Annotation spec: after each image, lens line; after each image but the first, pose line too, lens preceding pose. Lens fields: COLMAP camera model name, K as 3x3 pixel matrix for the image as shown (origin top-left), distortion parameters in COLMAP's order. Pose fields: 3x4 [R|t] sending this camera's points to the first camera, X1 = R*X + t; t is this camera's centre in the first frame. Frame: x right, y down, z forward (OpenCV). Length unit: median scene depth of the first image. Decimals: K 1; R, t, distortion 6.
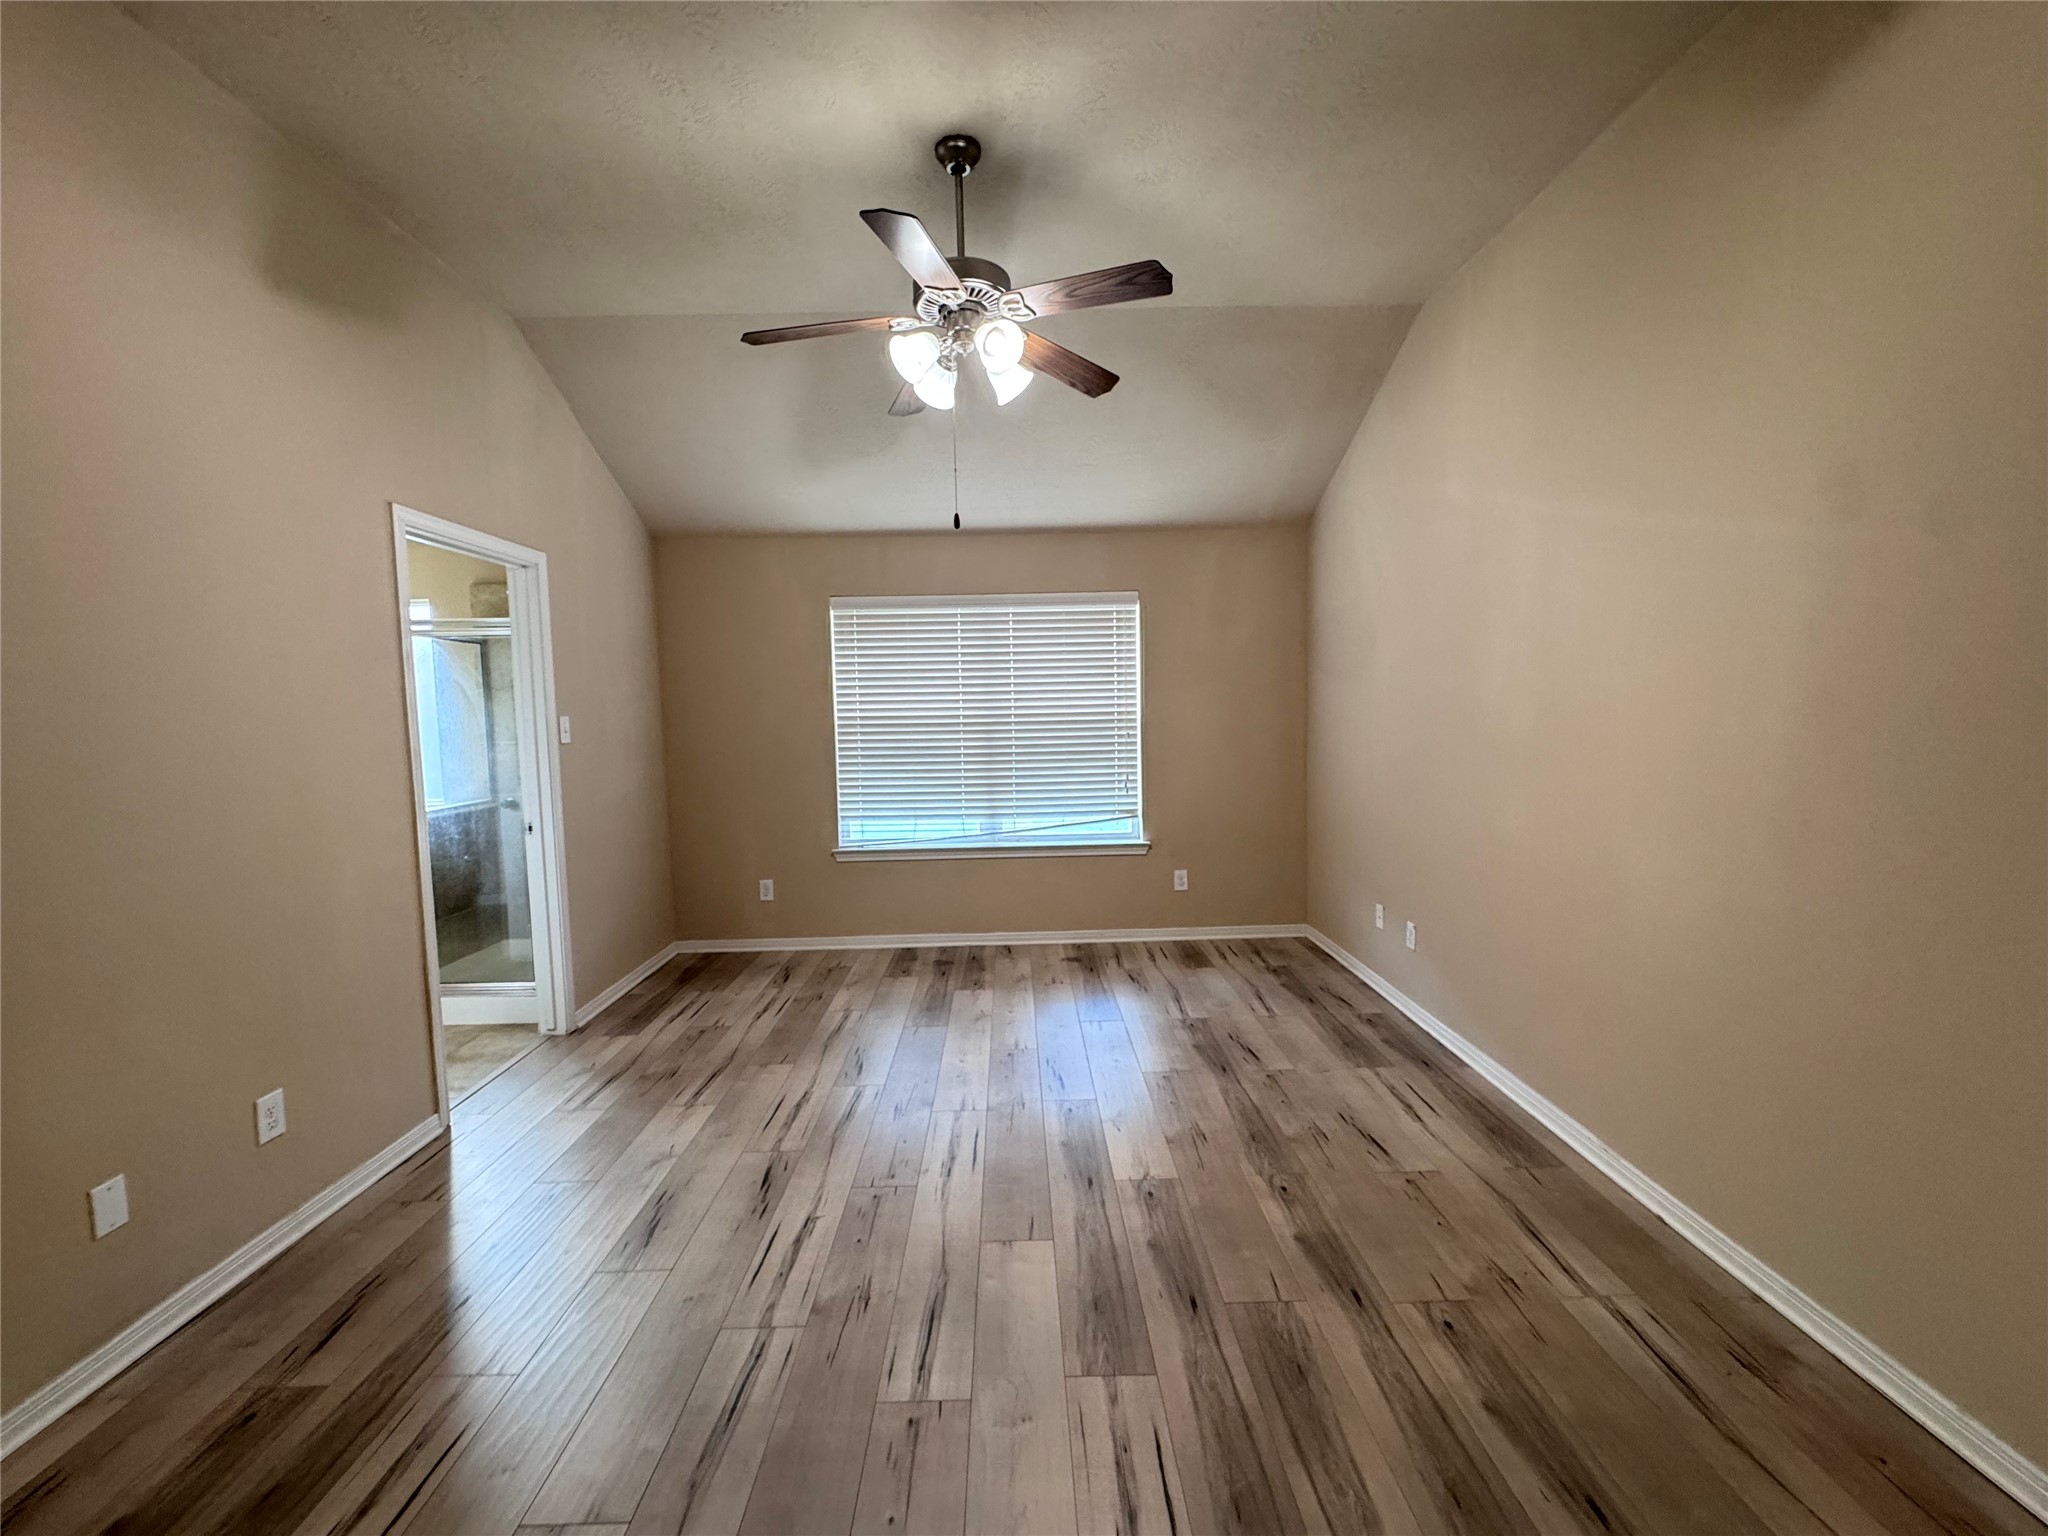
lens RADIAL K [[820.3, 0, 1024.0], [0, 820.3, 768.0], [0, 0, 1]] dist [-0.005681, 0.000705]
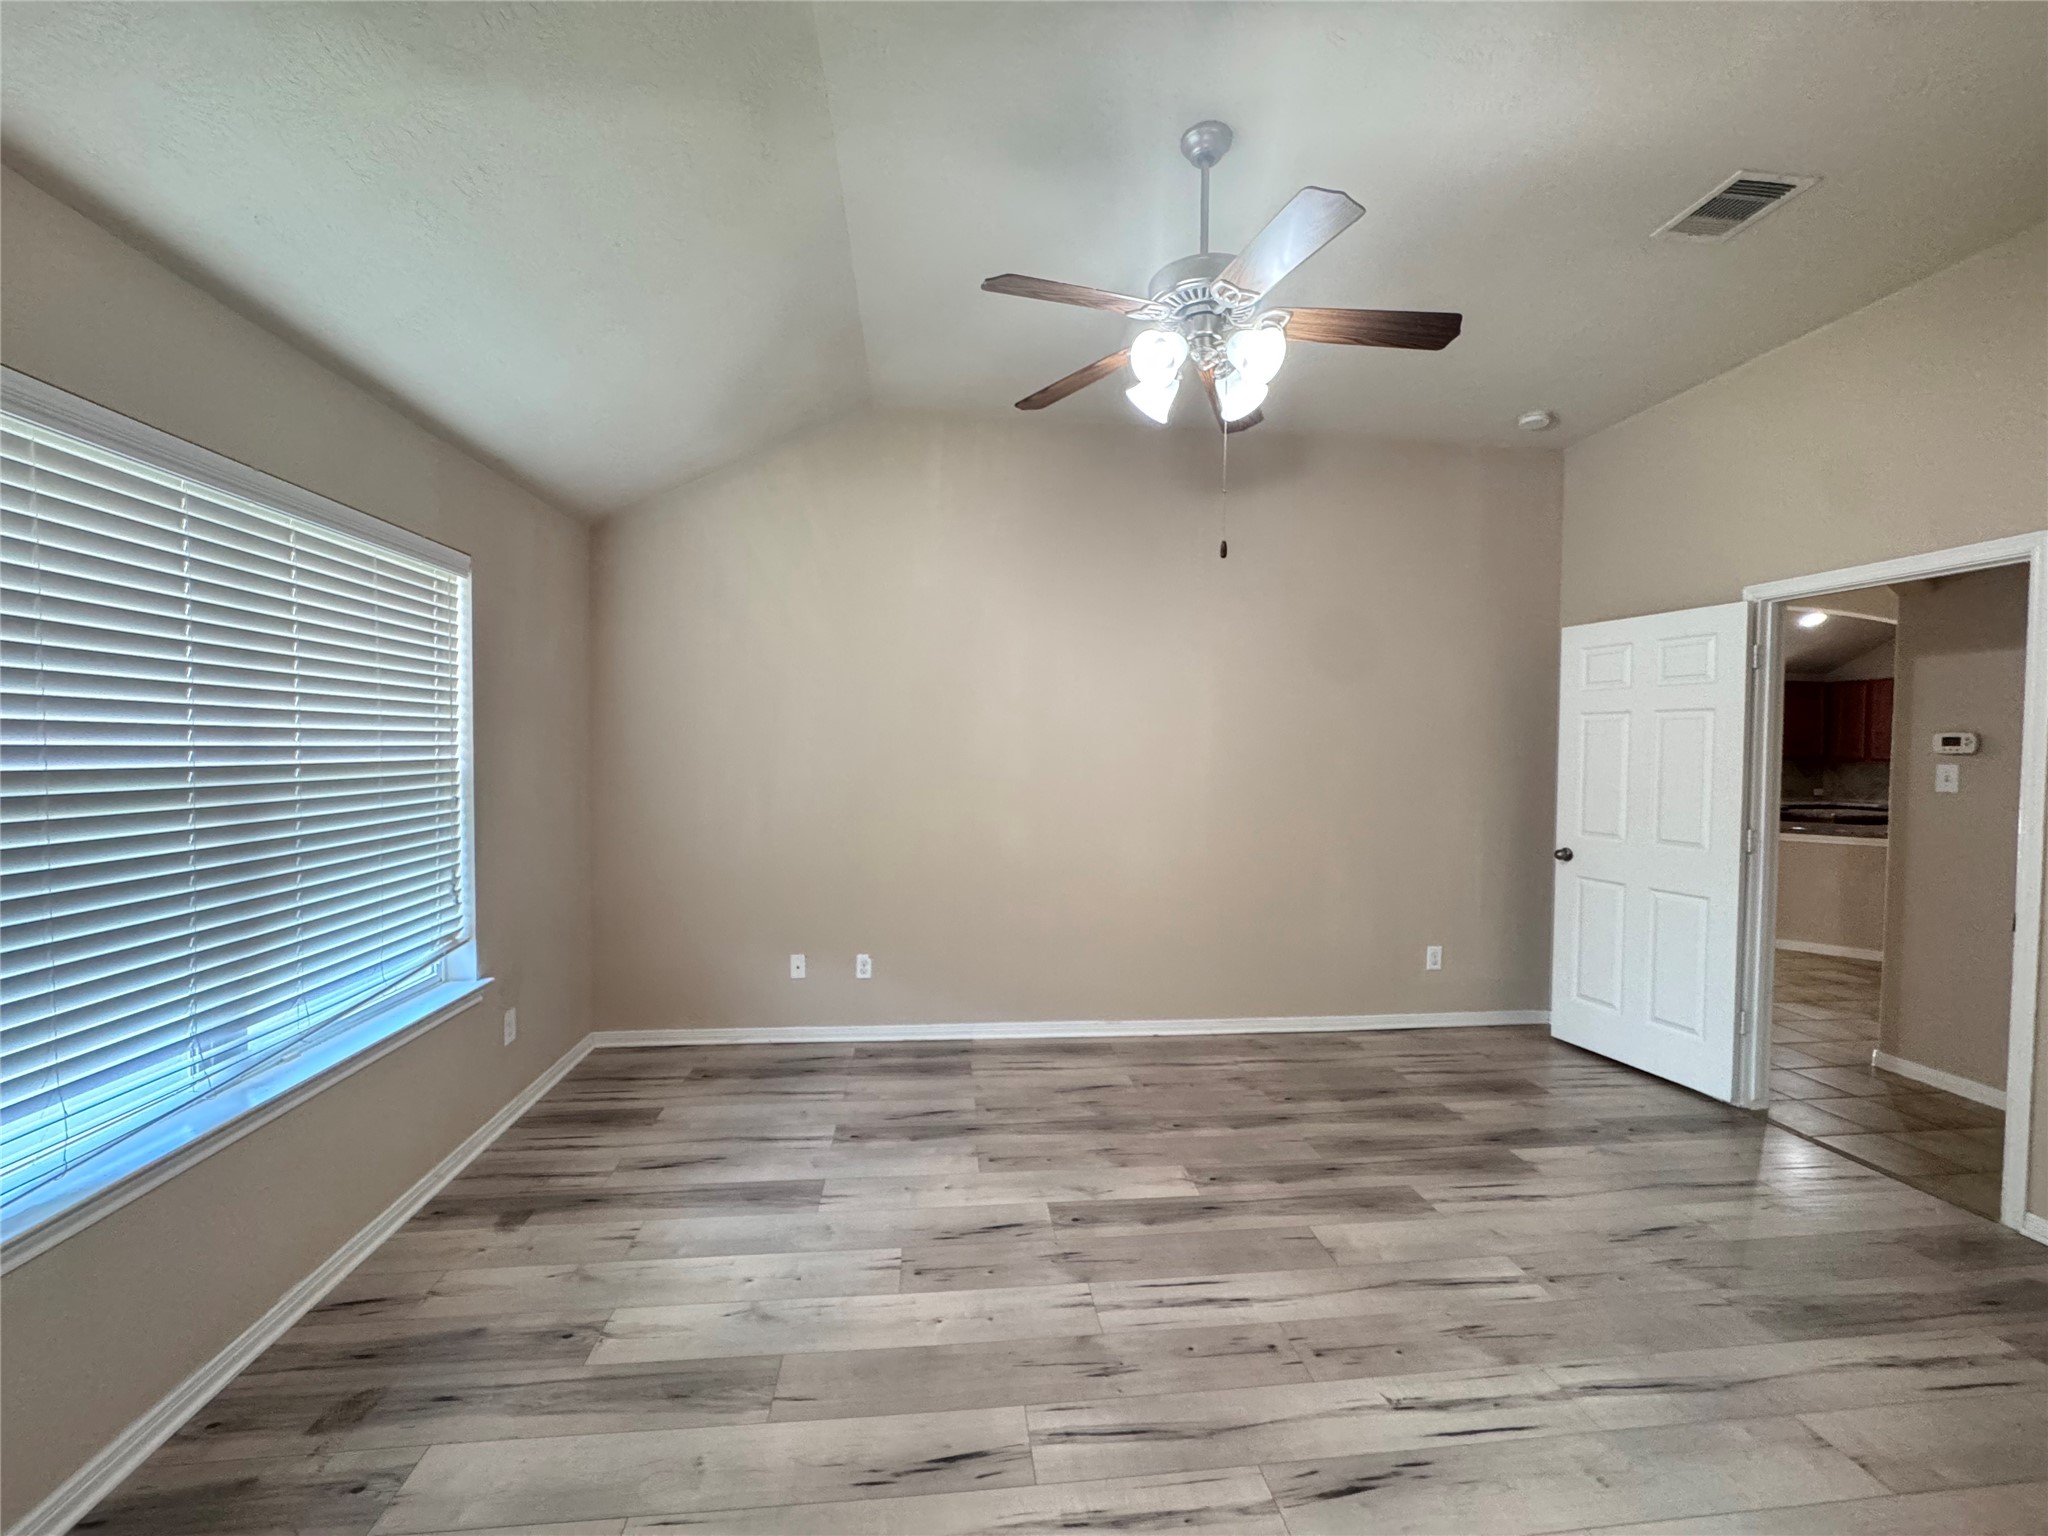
lens RADIAL K [[820.3, 0, 1024.0], [0, 820.3, 768.0], [0, 0, 1]] dist [-0.005681, 0.000705]
pose [[-0.095051, -0.007571, 0.995444, -0.861750], [0.066182, 0.997711, 0.013908, -0.081166], [-0.993270, 0.067202, -0.094333, 1.192890]]
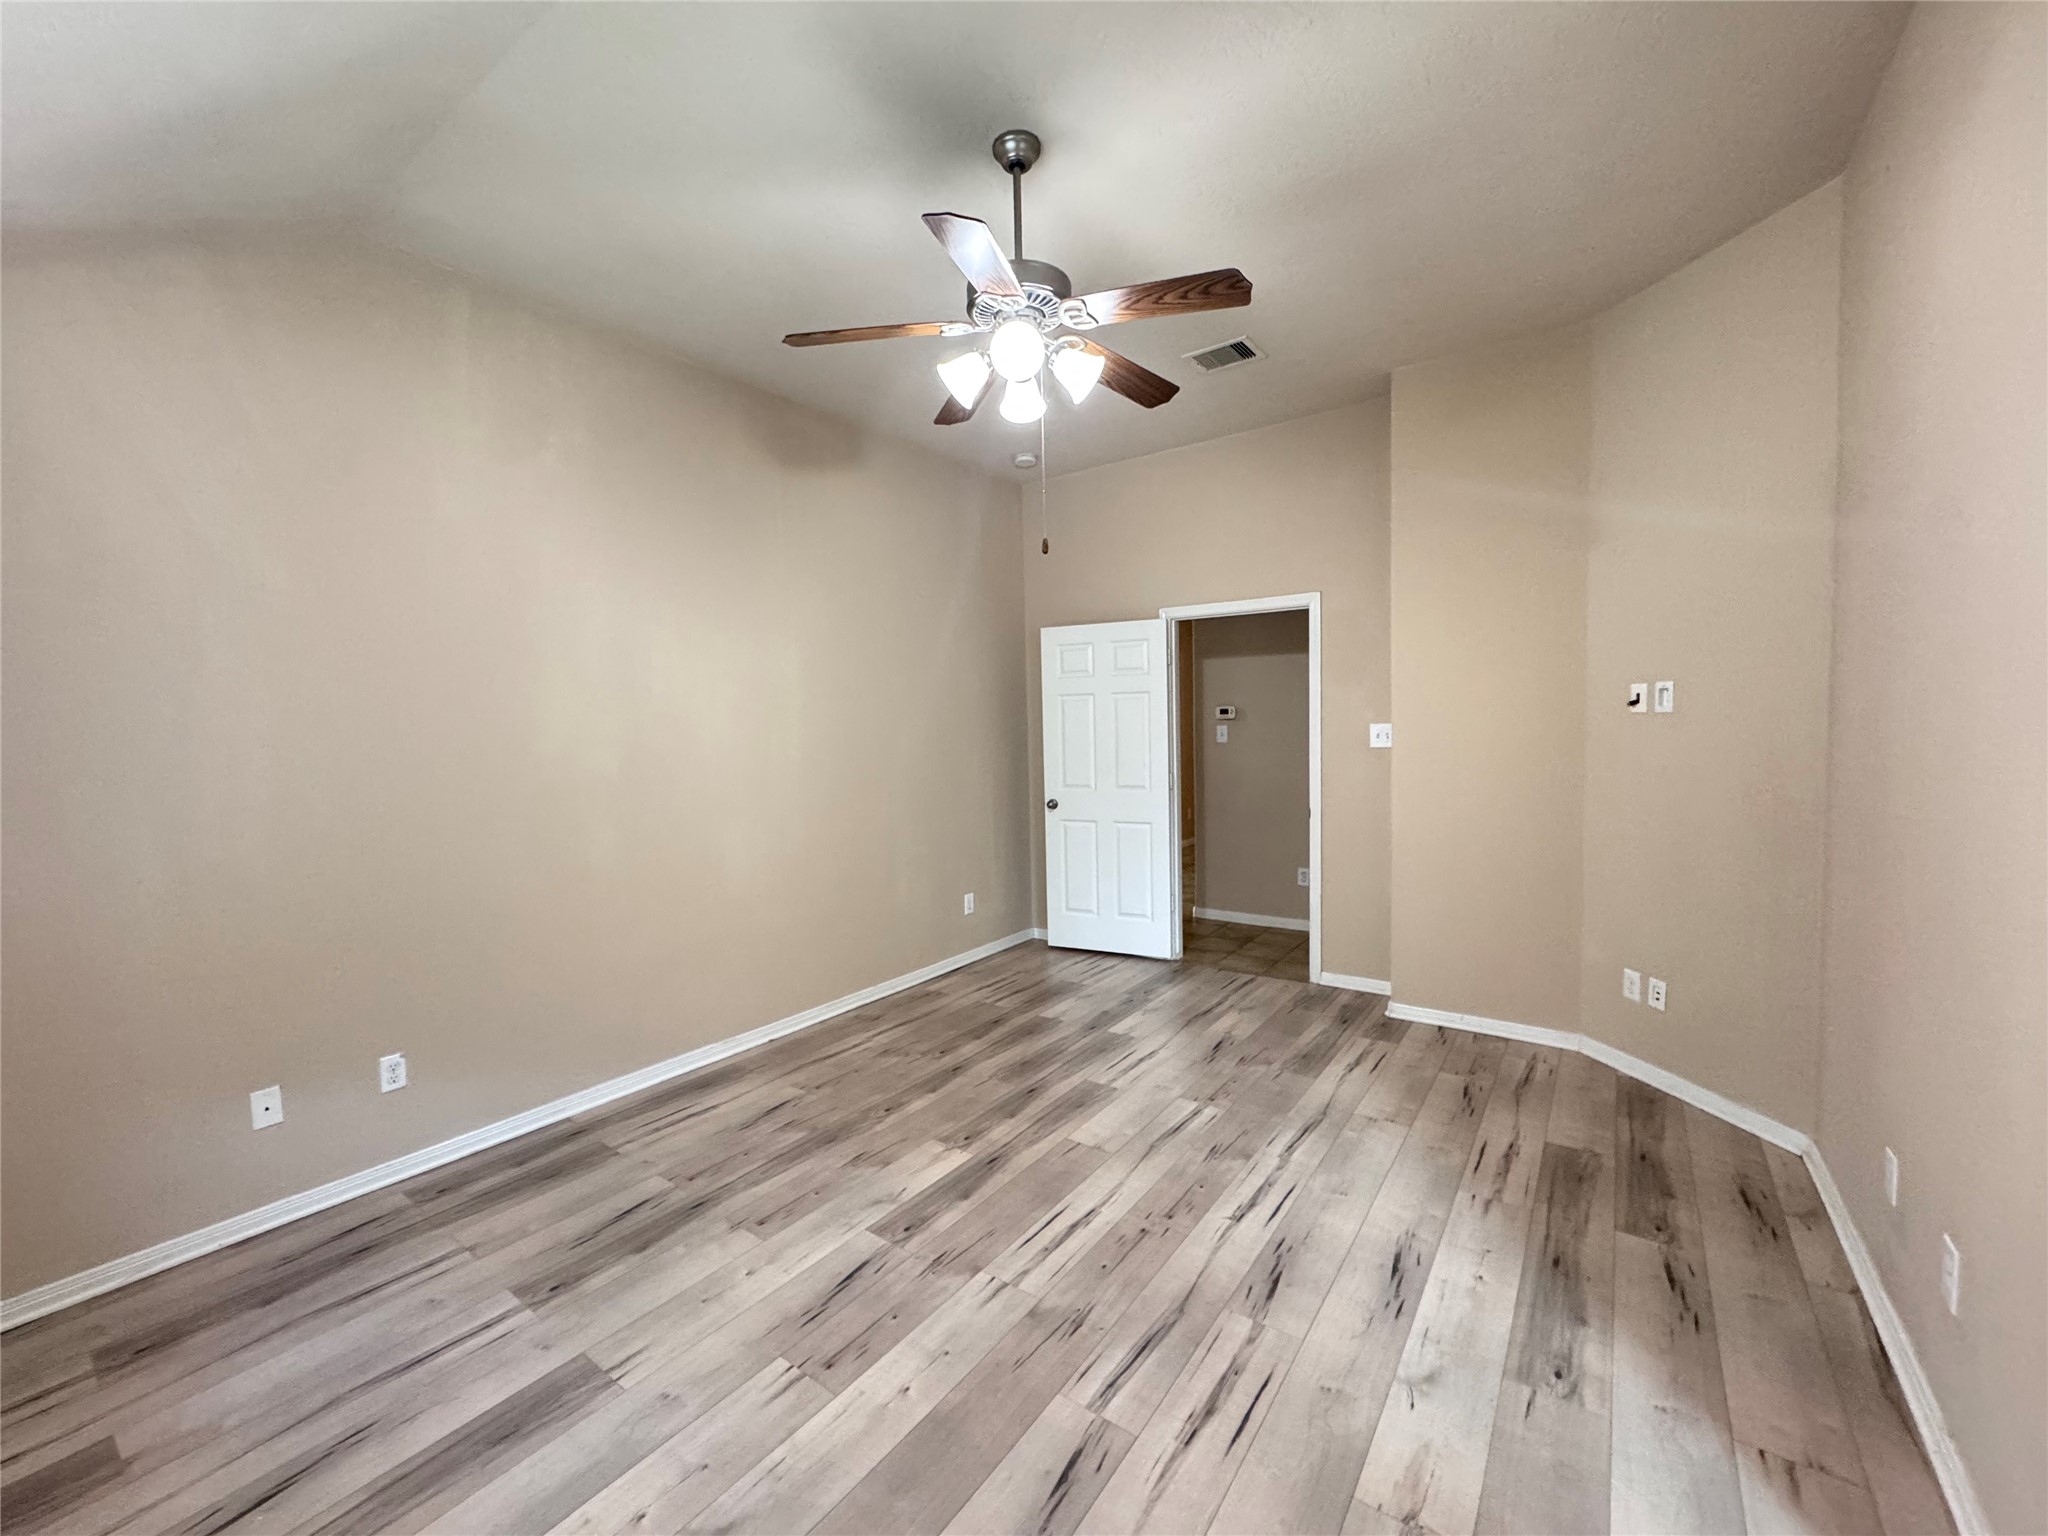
lens RADIAL K [[817.0, 0, 1021.9], [0, 817.0, 767.7], [0, 0, 1]] dist [-0.005049, 0.000457]
pose [[-0.795252, 0.004771, 0.606261, -0.581811], [0.085043, 0.990960, 0.103756, -0.130556], [-0.600285, 0.134071, -0.788469, 1.640666]]
